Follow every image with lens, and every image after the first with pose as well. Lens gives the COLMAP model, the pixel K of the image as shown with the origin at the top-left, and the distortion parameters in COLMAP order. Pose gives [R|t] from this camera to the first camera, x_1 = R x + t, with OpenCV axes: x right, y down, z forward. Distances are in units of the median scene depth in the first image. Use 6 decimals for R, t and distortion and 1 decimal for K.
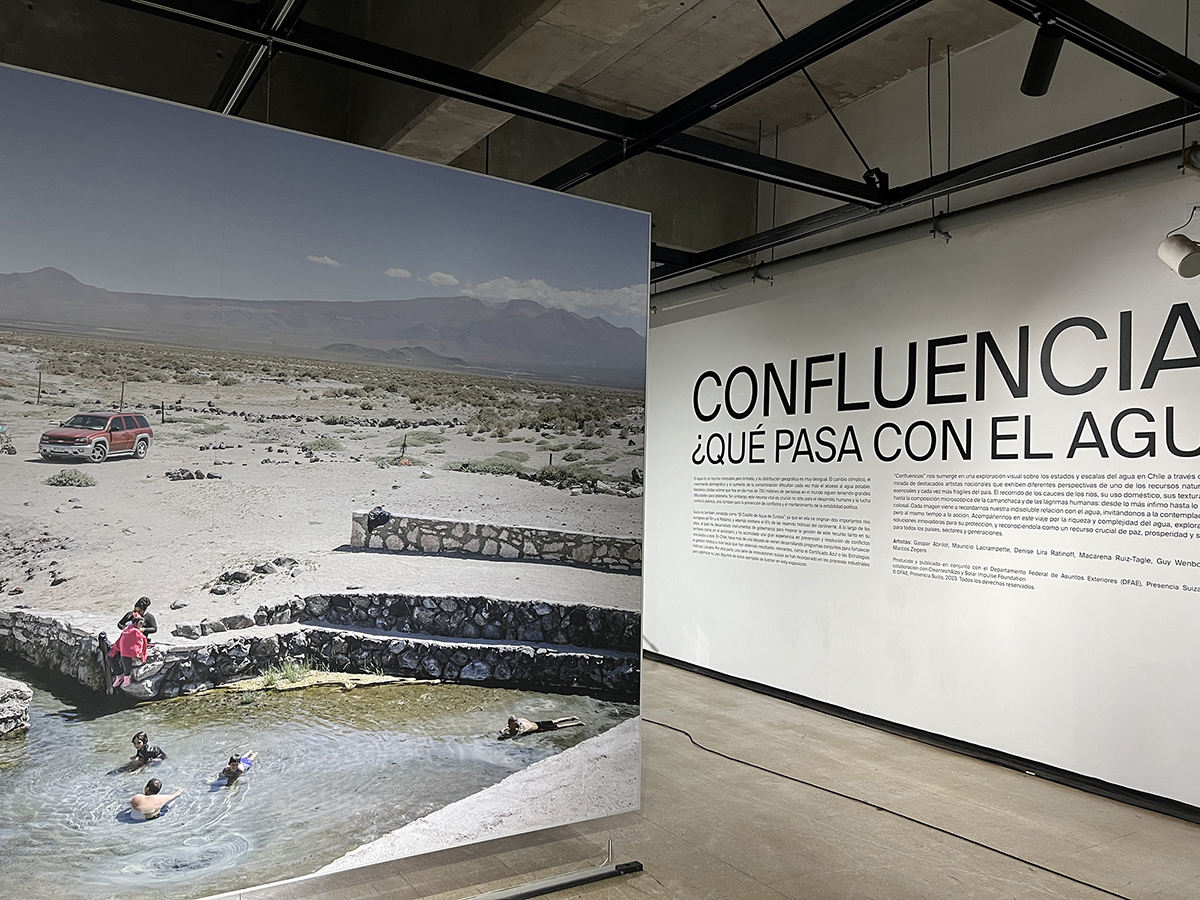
lens RADIAL K [[909.1, 0, 602.0], [0, 909.1, 455.3], [0, 0, 1]] dist [0.074911, -0.054638]
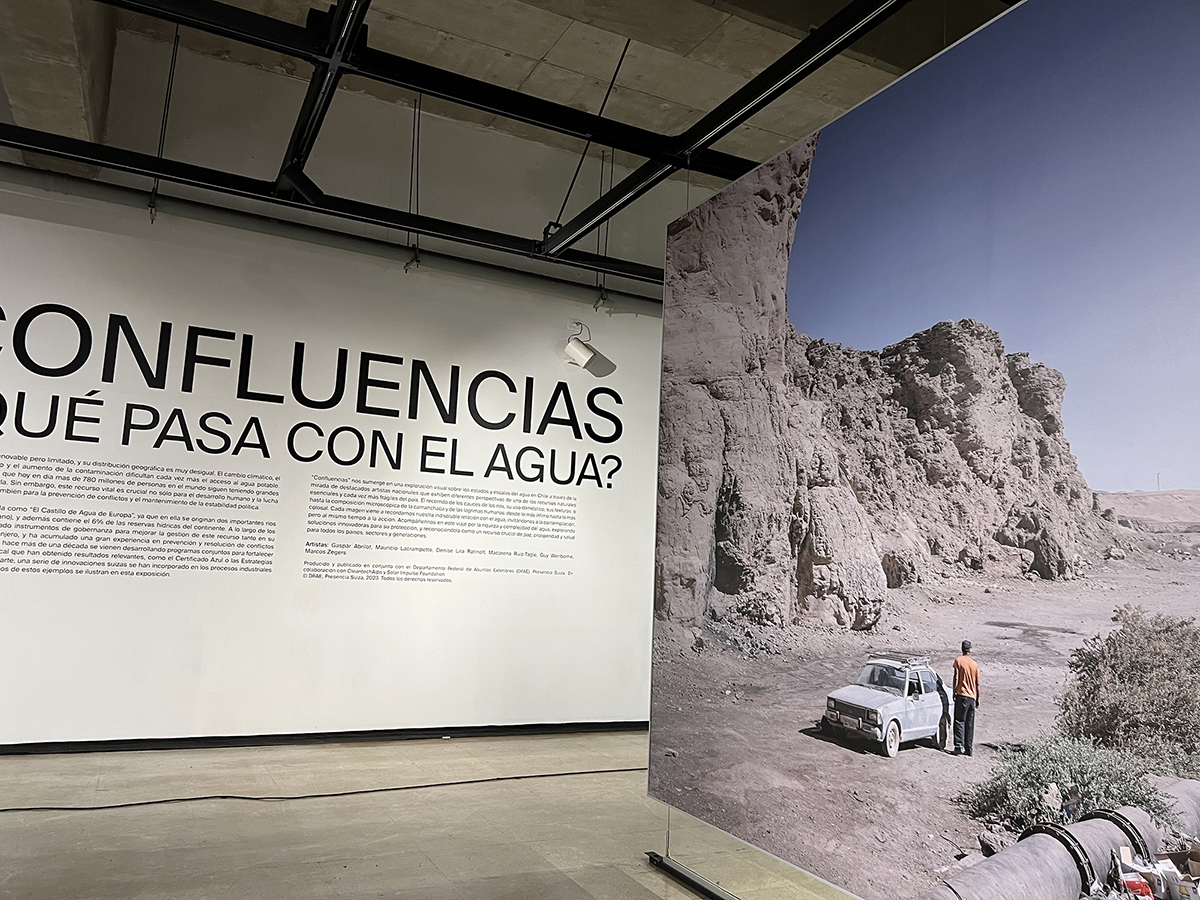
lens RADIAL K [[909.1, 0, 598.9], [0, 909.1, 443.7], [0, 0, 1]] dist [0.074911, -0.054638]
pose [[0.109215, 0.125257, 0.986095, -0.665239], [-0.075646, 0.990199, -0.117401, 0.084992], [-0.991136, -0.061773, 0.117620, 0.629947]]
